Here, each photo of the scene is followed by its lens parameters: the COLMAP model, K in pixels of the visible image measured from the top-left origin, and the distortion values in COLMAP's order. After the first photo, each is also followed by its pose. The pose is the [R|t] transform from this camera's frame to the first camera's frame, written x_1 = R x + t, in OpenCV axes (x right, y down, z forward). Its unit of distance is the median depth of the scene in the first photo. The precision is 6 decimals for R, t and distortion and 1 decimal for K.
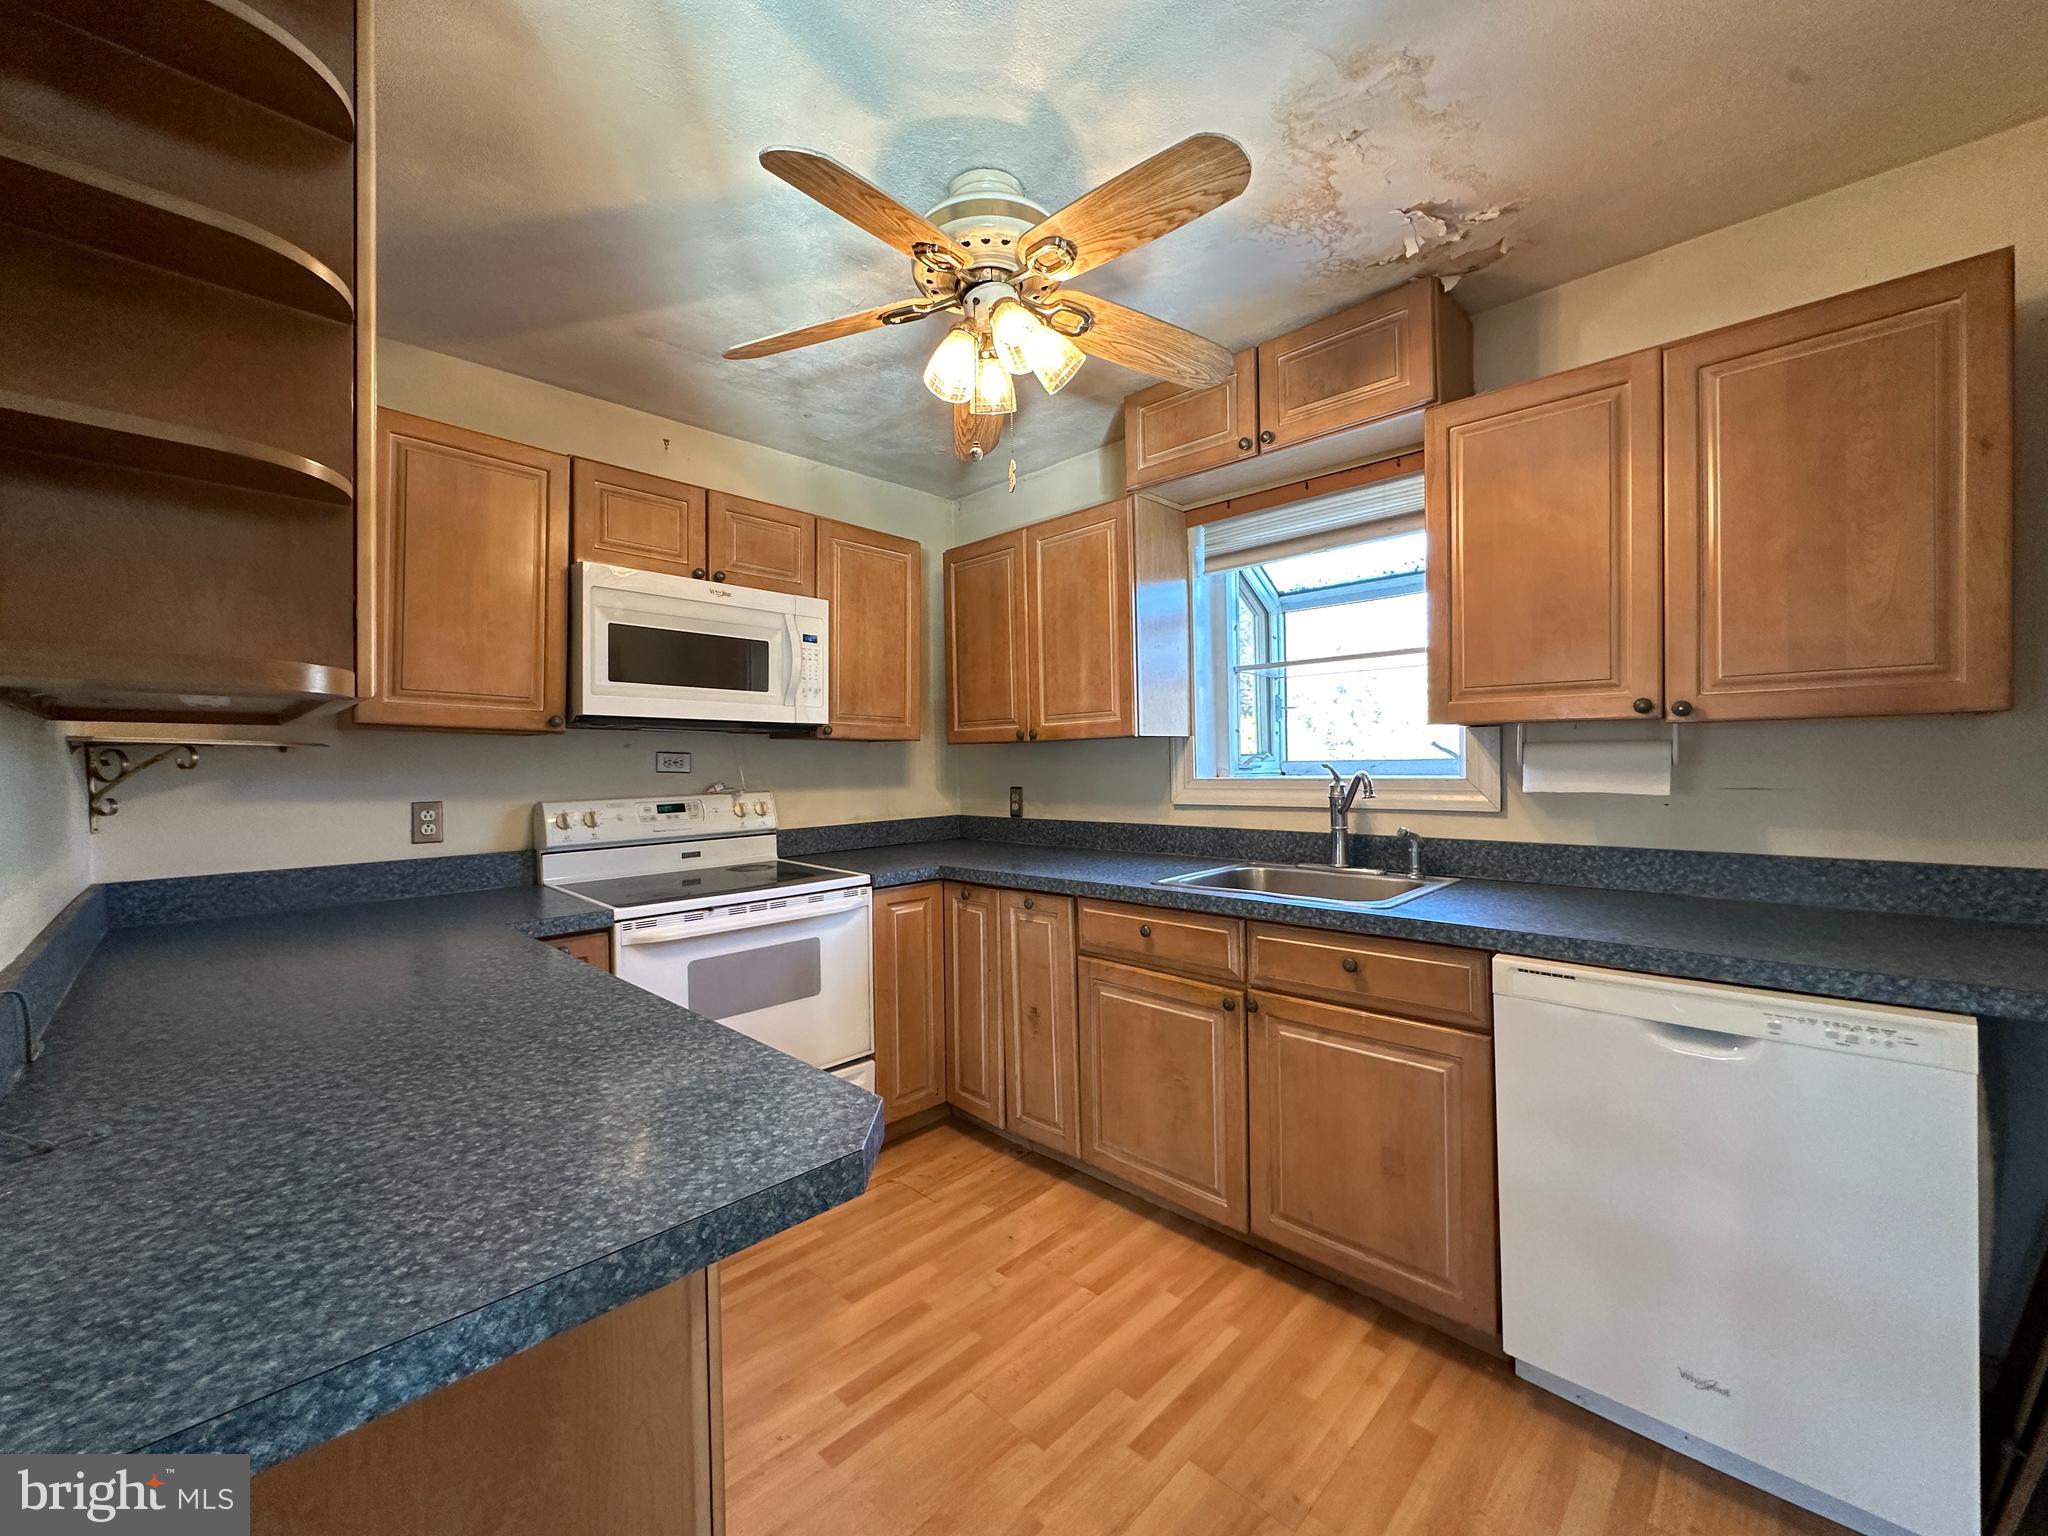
lens RADIAL K [[815.1, 0, 1022.5], [0, 815.1, 766.0], [0, 0, 1]] dist [-0.003483, 0.000447]
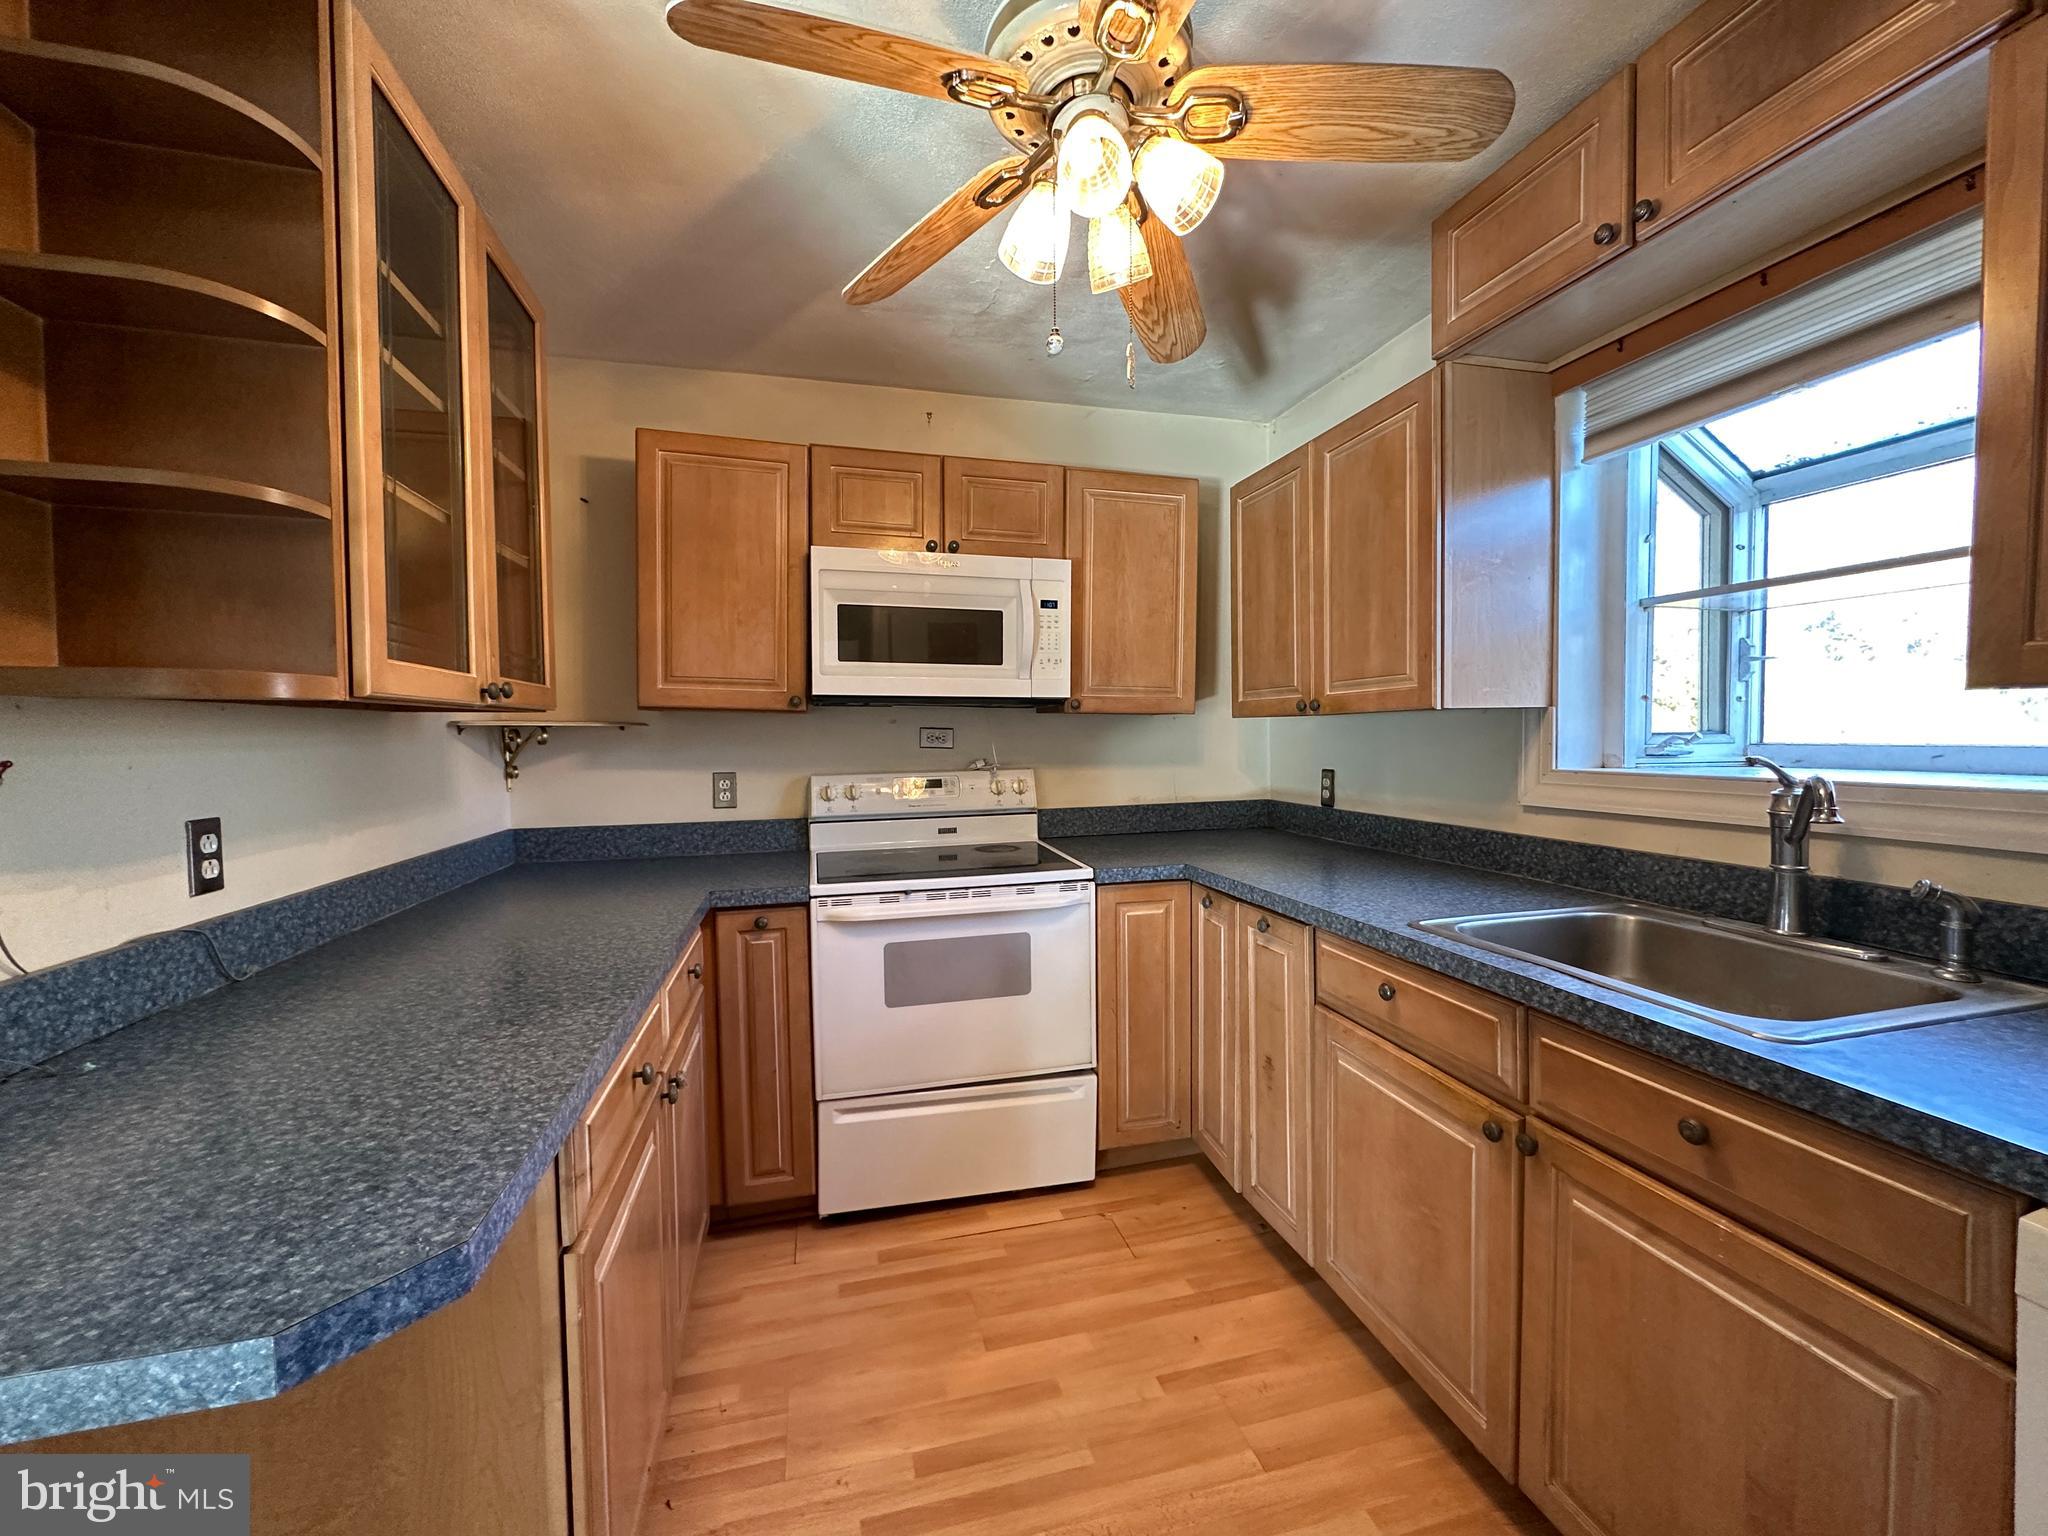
lens RADIAL K [[815.1, 0, 1022.0], [0, 815.1, 765.7], [0, 0, 1]] dist [-0.003483, 0.000447]
pose [[0.856117, 0.028137, -0.516015, 0.256993], [-0.005155, 0.998932, 0.045917, -0.023552], [0.516756, -0.036650, 0.855348, 0.266386]]
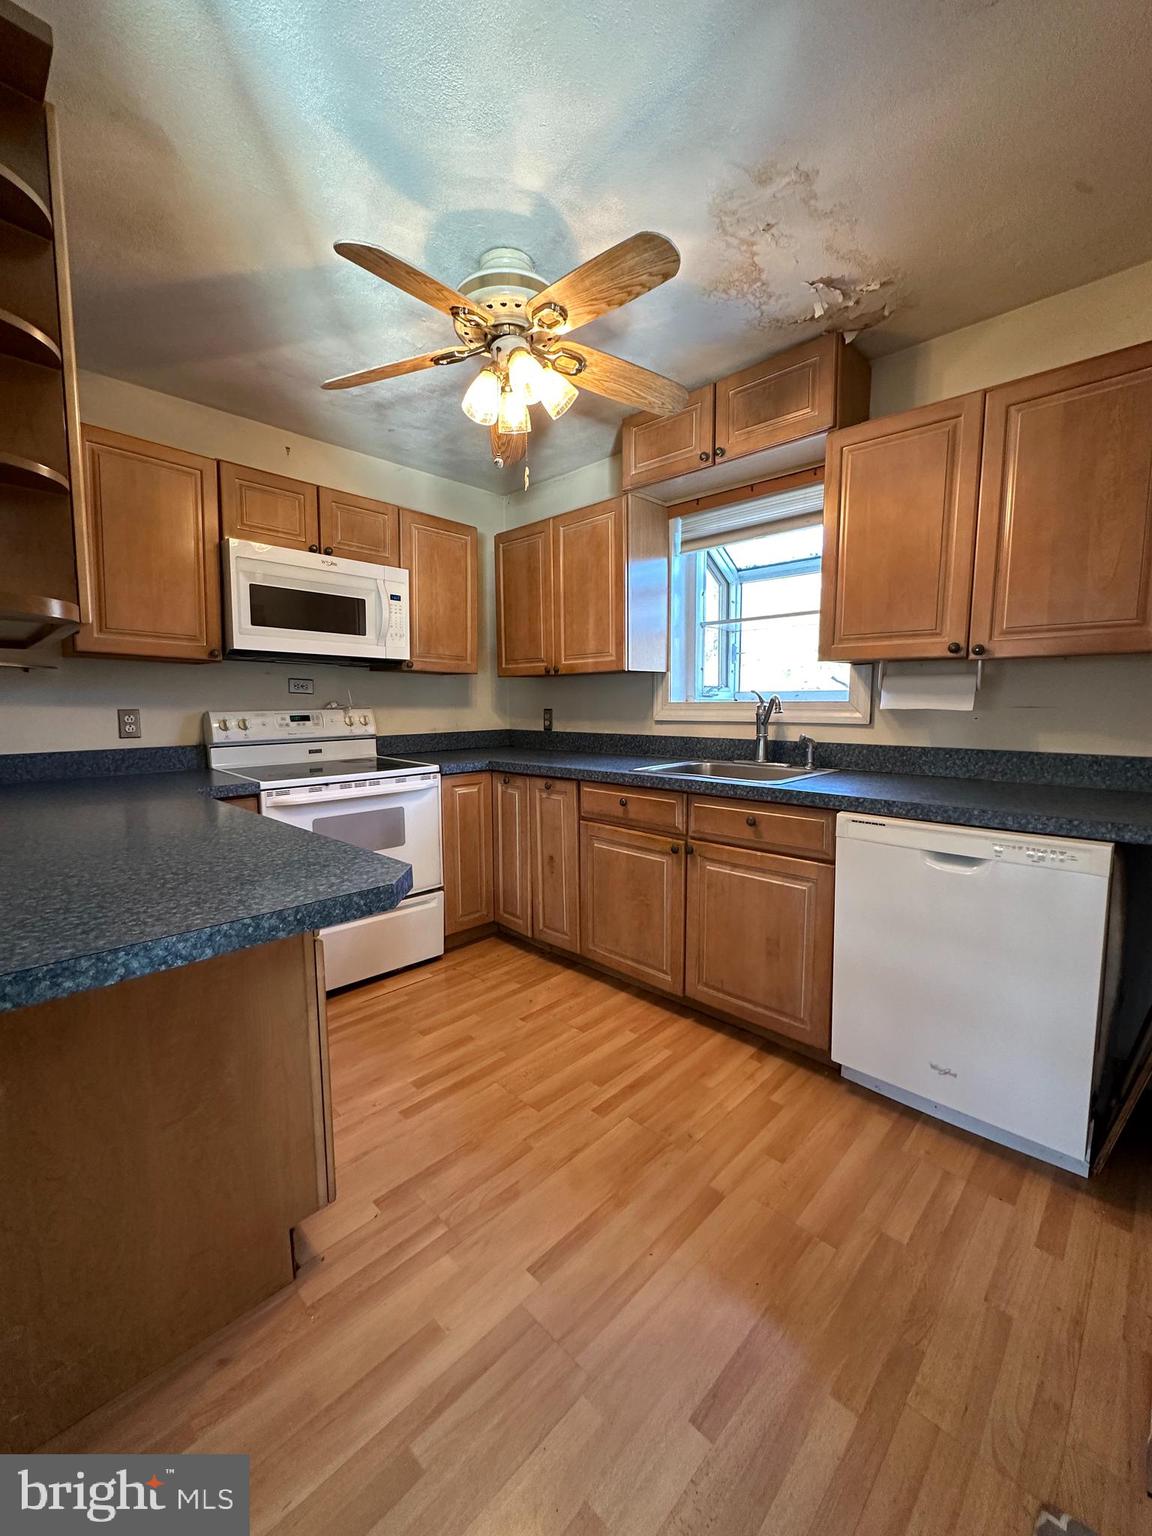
lens RADIAL K [[611.3, 0, 576.4], [0, 611.3, 766.3], [0, 0, 1]] dist [-0.003483, 0.000447]
pose [[0.999931, 0.011298, 0.003061, 0.067243], [-0.011549, 0.994868, 0.100519, 0.030422], [-0.001909, -0.100548, 0.994930, -0.098017]]
